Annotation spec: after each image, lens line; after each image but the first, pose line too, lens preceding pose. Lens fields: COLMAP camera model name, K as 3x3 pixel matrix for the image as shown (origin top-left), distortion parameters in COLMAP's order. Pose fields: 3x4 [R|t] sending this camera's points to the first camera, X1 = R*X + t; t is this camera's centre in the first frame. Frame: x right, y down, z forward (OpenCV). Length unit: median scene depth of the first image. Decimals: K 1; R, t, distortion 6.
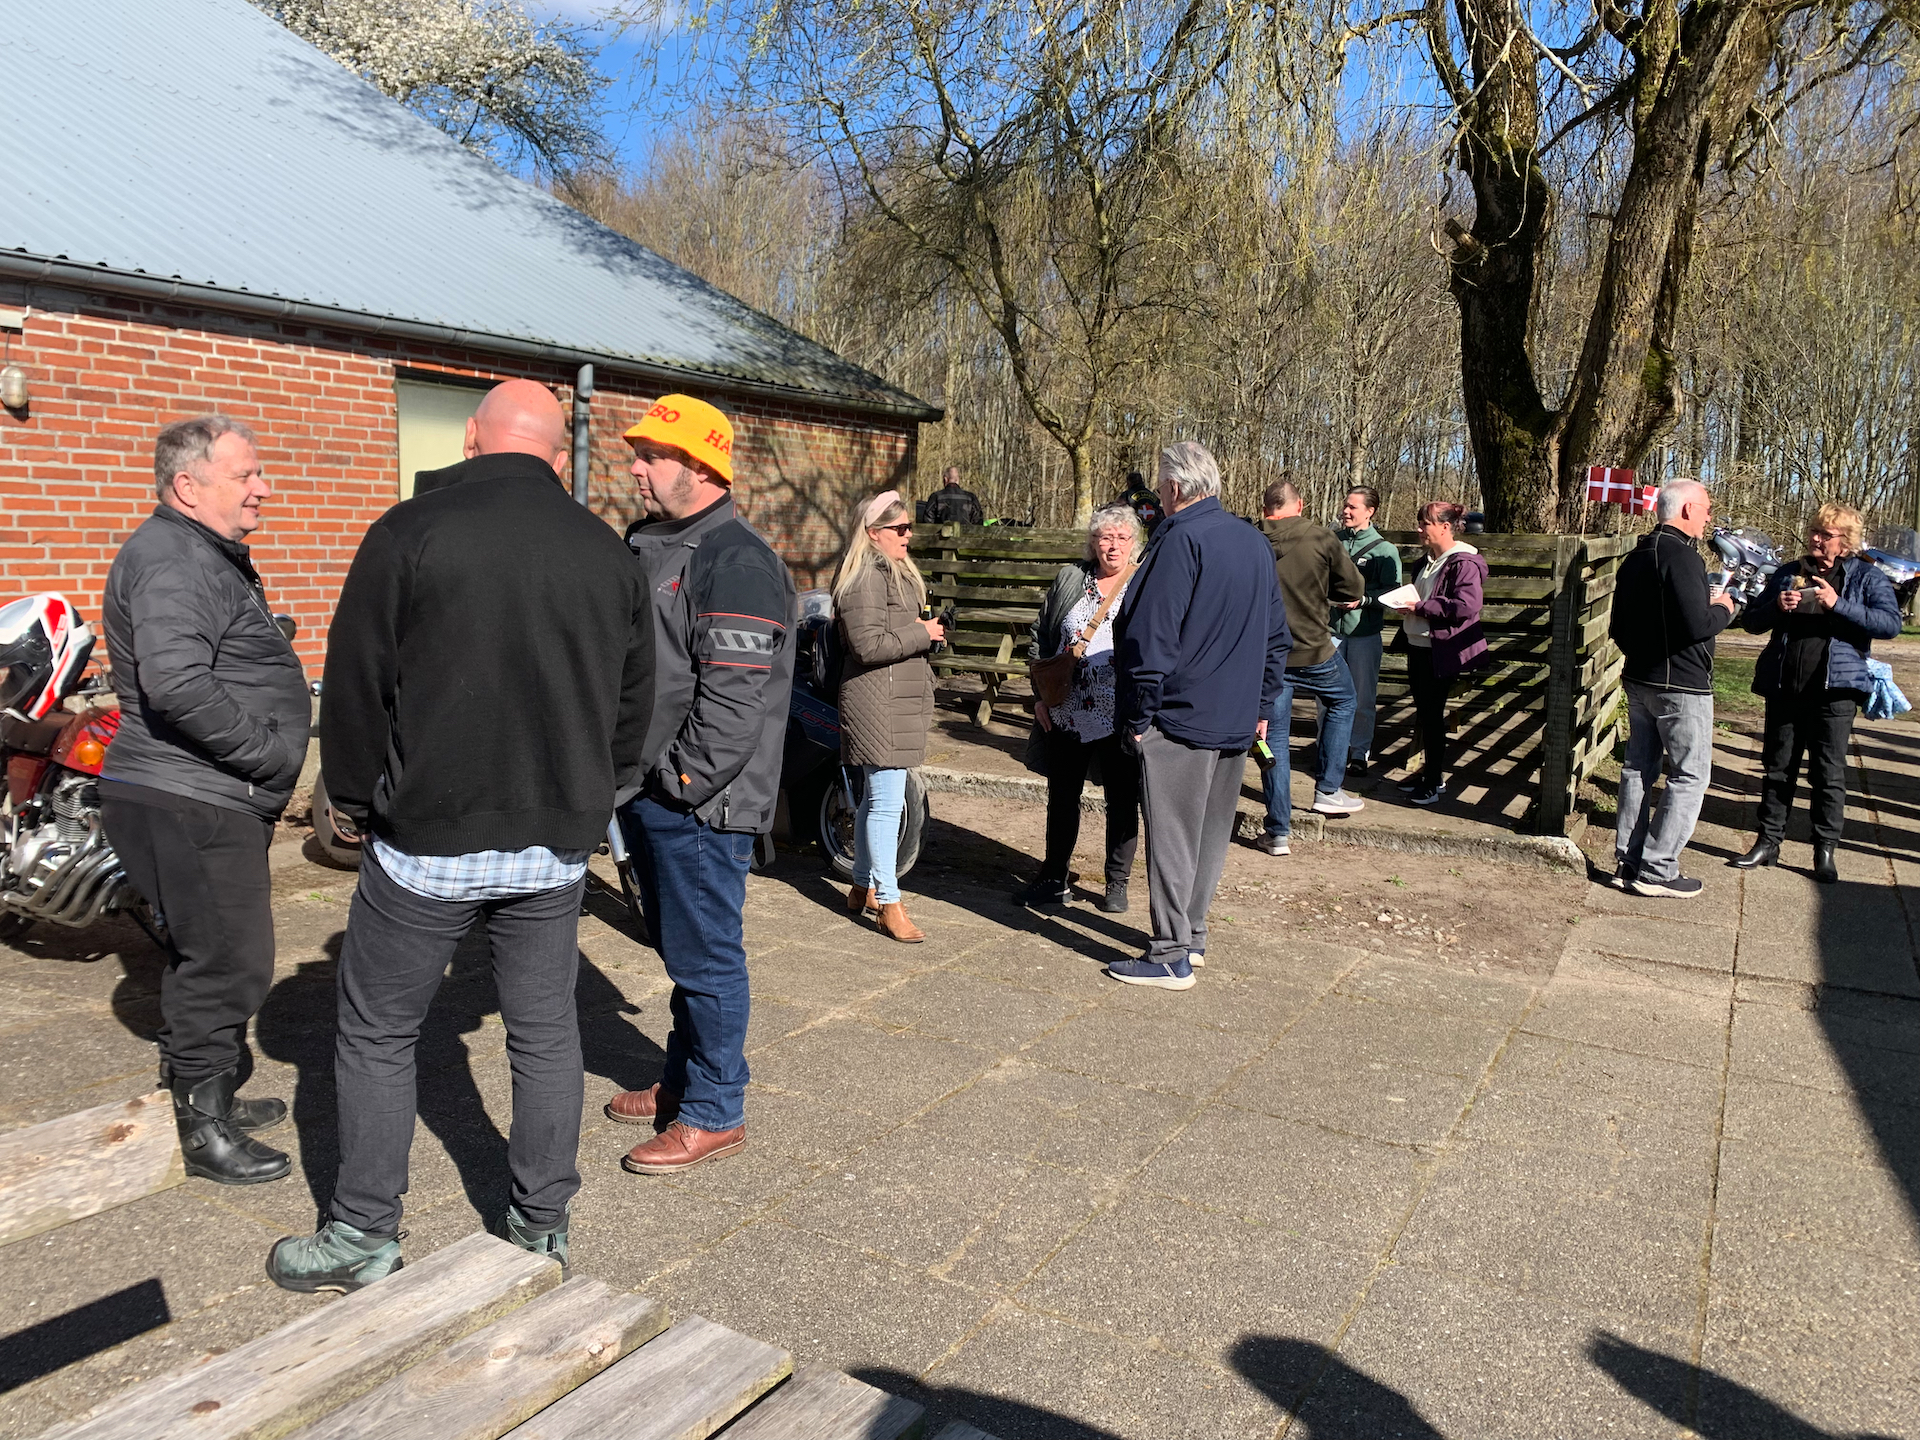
lens RADIAL K [[1470.1, 0, 977.3], [0, 1470.1, 730.1], [0, 0, 1]] dist [0.031893, -0.038169]
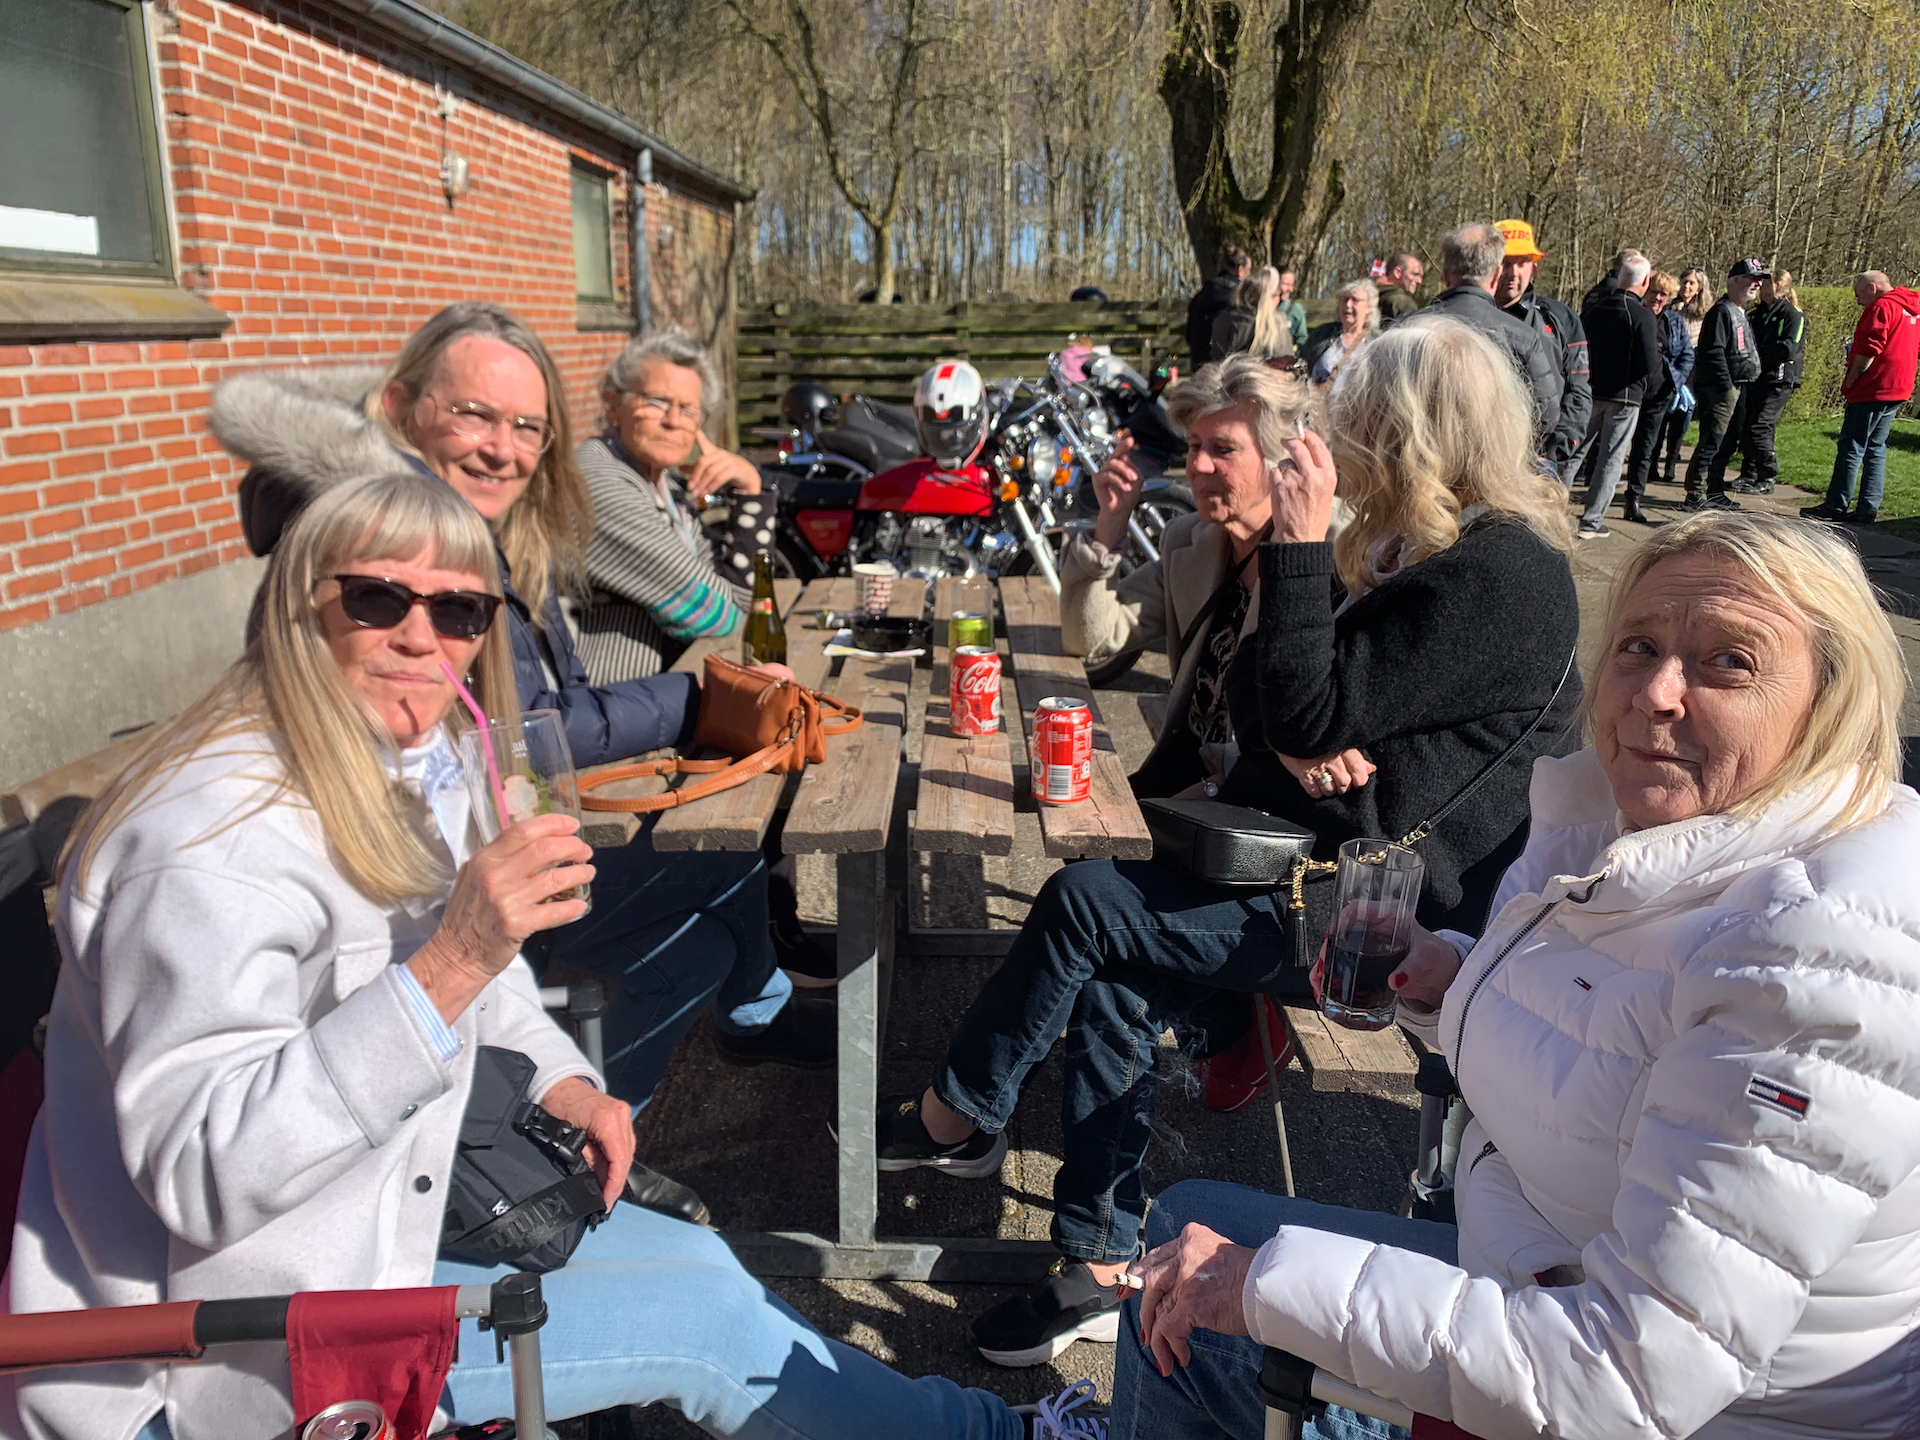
lens RADIAL K [[1470.1, 0, 955.0], [0, 1470.1, 703.8], [0, 0, 1]] dist [0.031893, -0.038169]
pose [[0.892507, -0.136861, 0.429767, -0.471288], [0.080438, 0.985874, 0.146907, 0.002137], [-0.443802, -0.096546, 0.890909, -0.052584]]
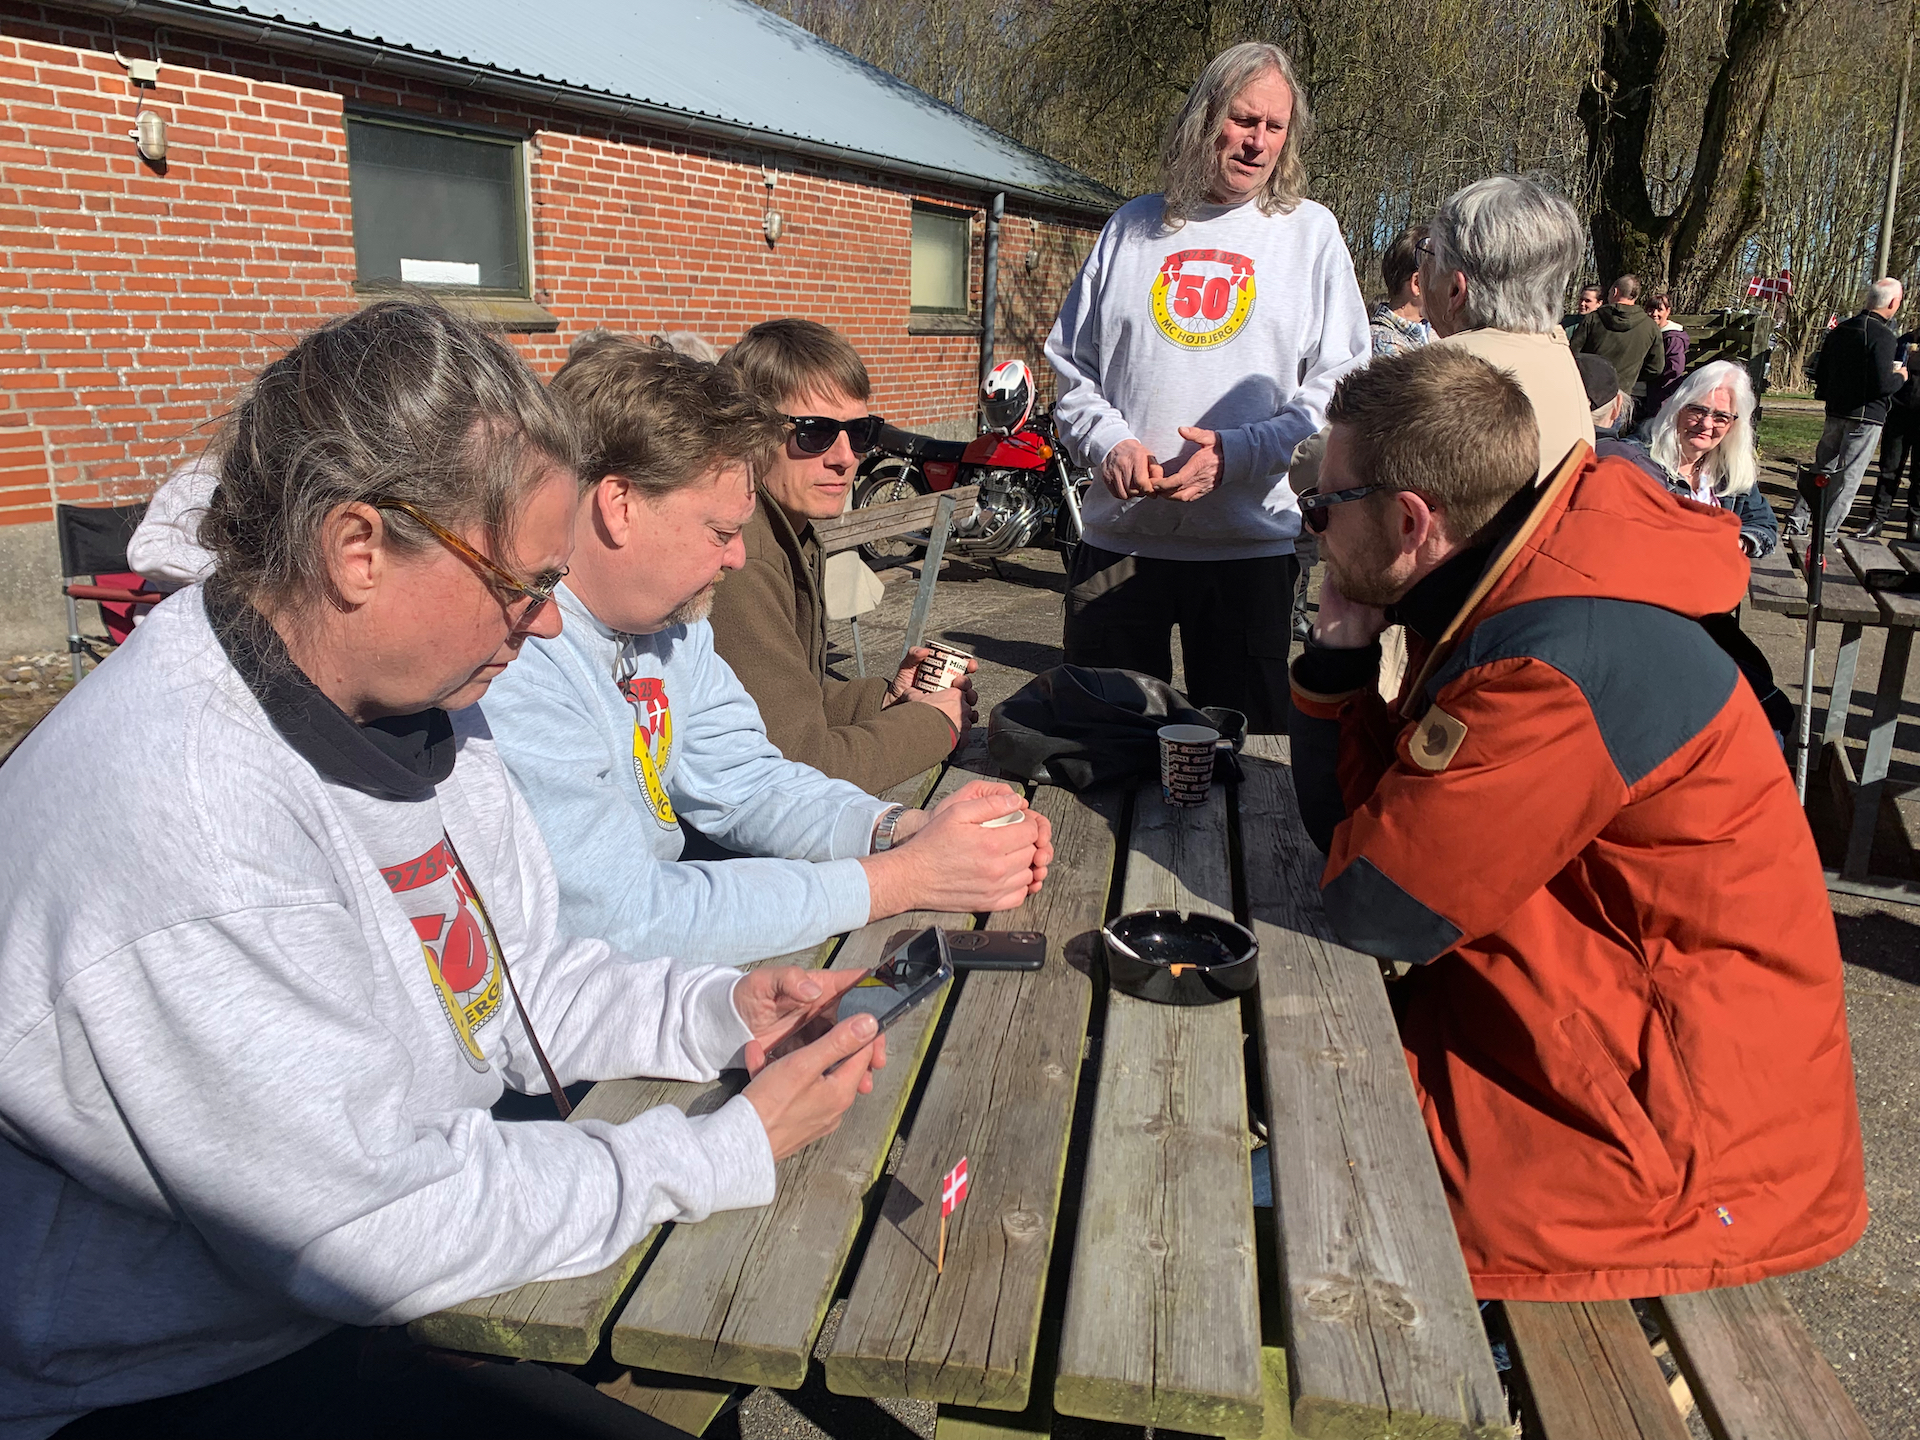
lens RADIAL K [[1470.1, 0, 960.9], [0, 1470.1, 717.3], [0, 0, 1]] dist [0.031893, -0.038169]
pose [[0.998636, -0.021742, 0.047477, -0.308067], [0.015309, 0.991145, 0.131895, 0.037708], [-0.049924, -0.130988, 0.990126, -0.314225]]
